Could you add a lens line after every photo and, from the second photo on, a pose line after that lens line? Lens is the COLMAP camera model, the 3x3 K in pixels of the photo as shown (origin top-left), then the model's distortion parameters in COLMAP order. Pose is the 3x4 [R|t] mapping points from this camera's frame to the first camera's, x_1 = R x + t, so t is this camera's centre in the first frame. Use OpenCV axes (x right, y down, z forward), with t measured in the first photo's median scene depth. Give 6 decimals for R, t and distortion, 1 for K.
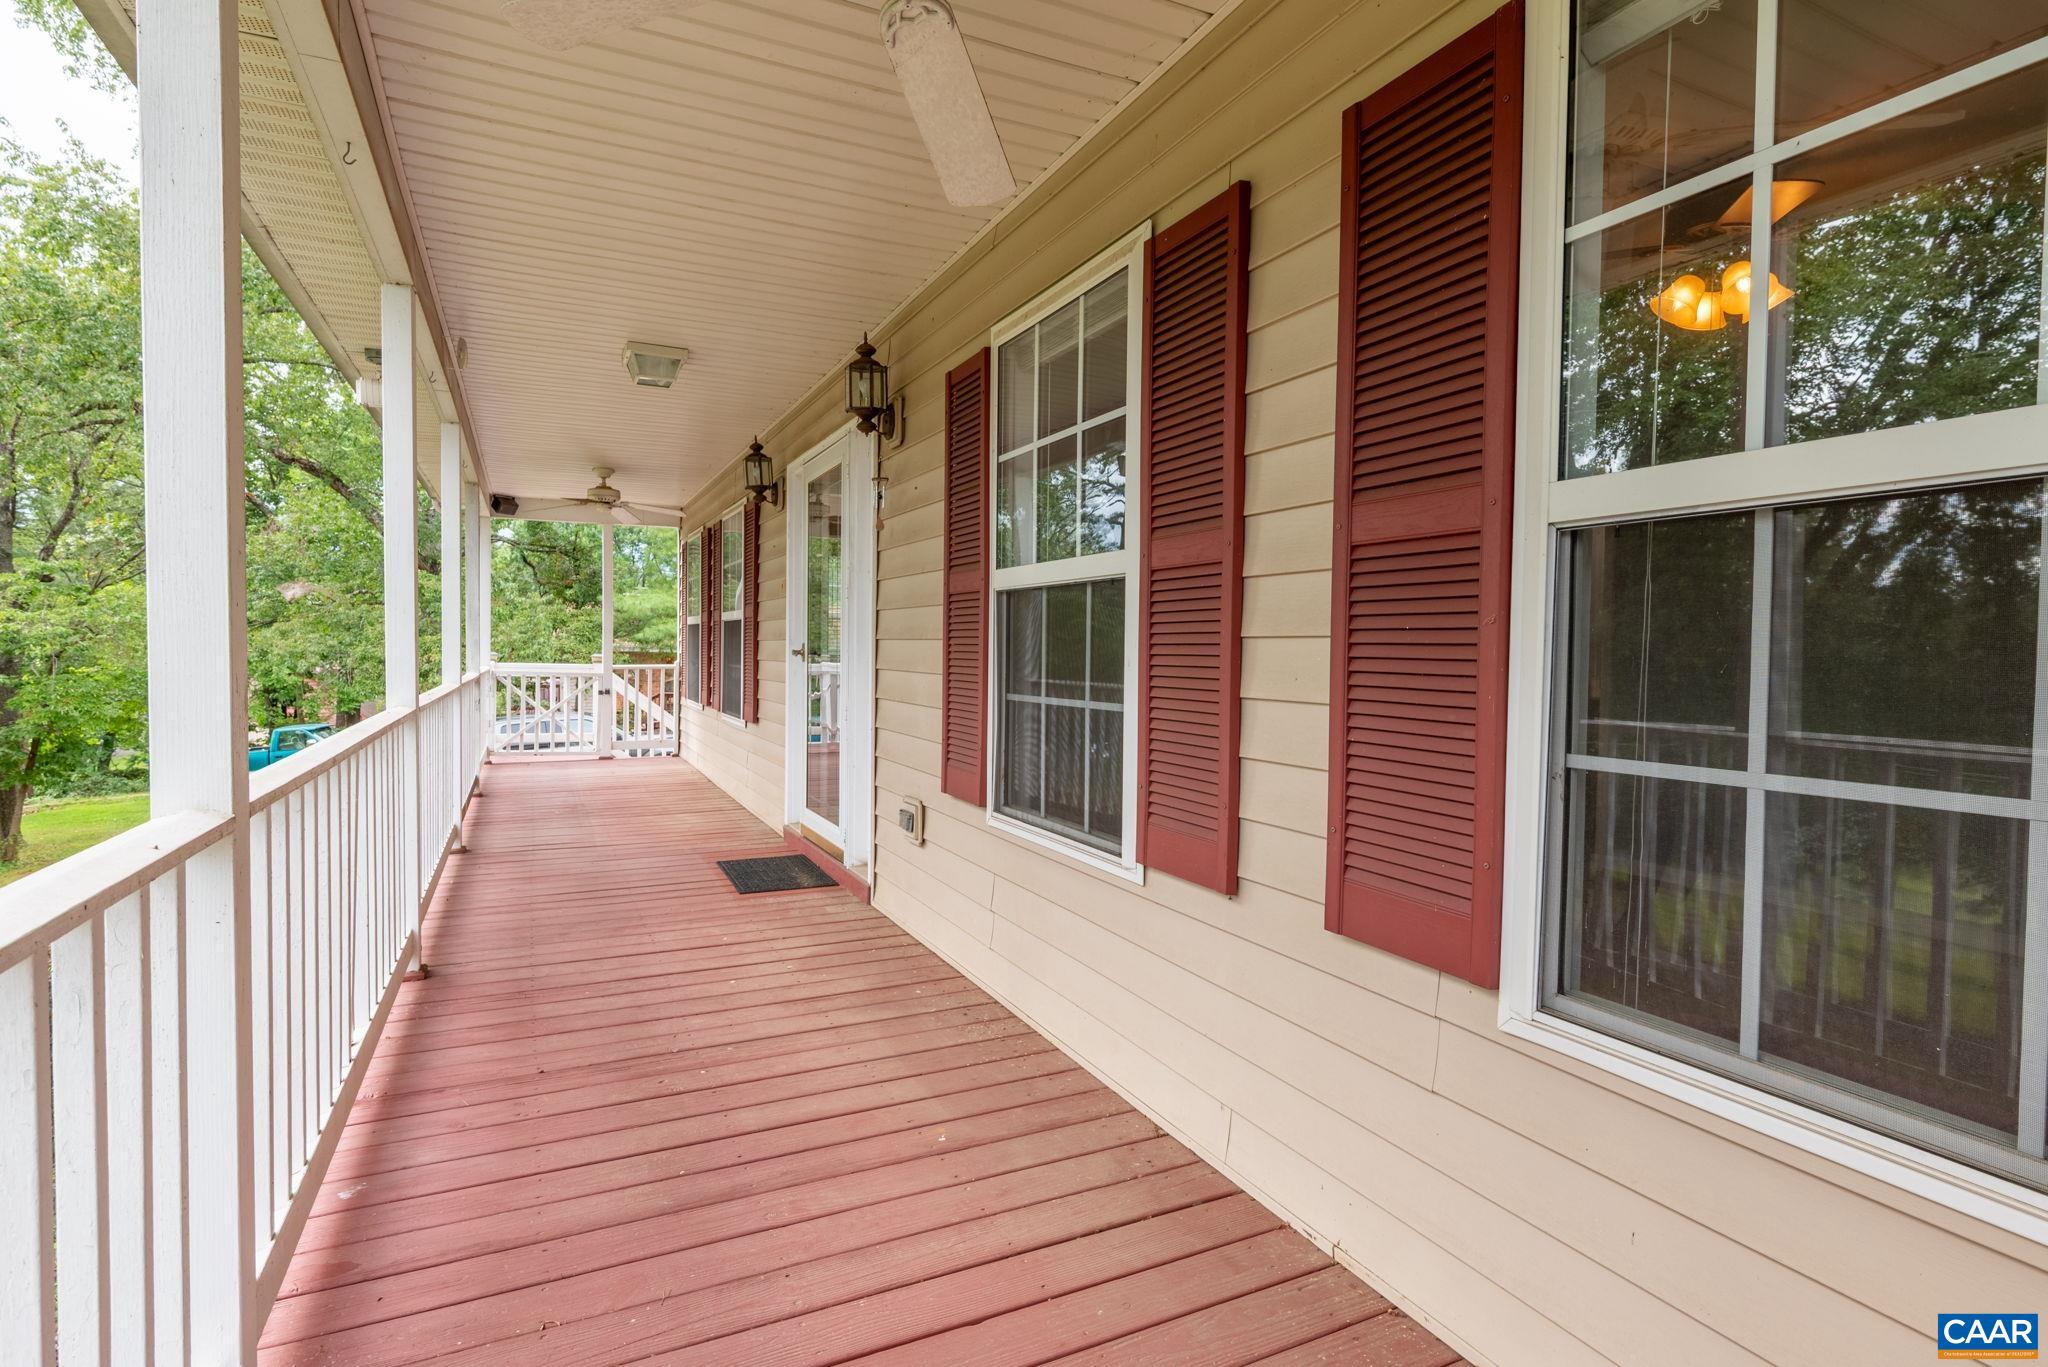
lens RADIAL K [[1030.0, 0, 1031.6], [0, 1030.0, 682.3], [0, 0, 1]] dist [-0.004801, 0.000437]
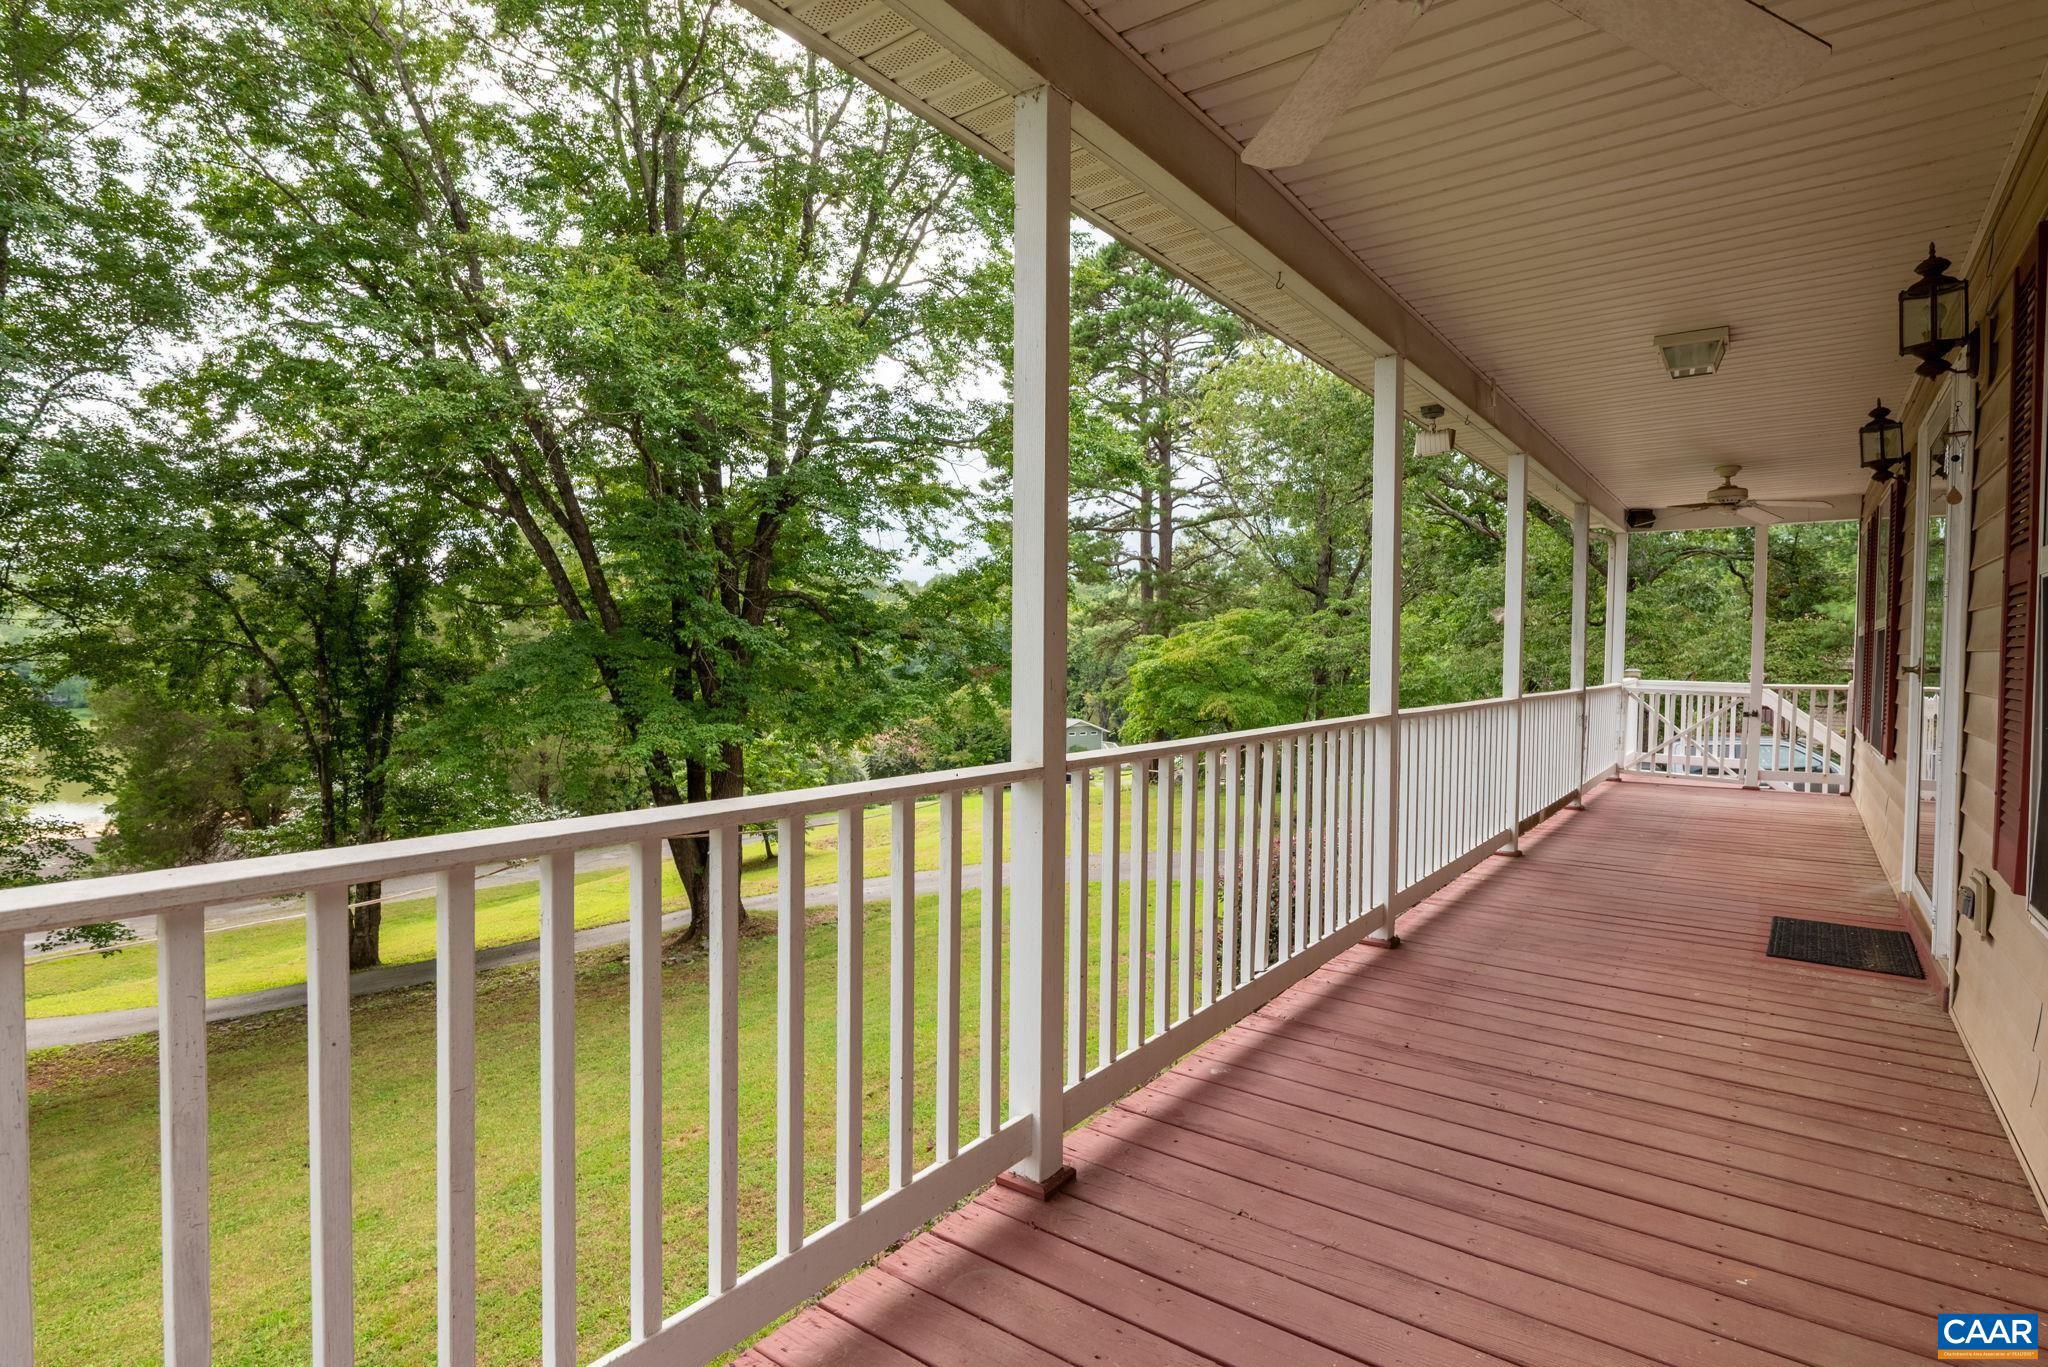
lens RADIAL K [[1030.0, 0, 1030.1], [0, 1030.0, 684.8], [0, 0, 1]] dist [-0.004801, 0.000437]
pose [[0.460260, 0.017987, -0.887602, 0.232668], [-0.030682, 0.999520, 0.004345, -0.001608], [0.887254, 0.025234, 0.460591, 0.091002]]
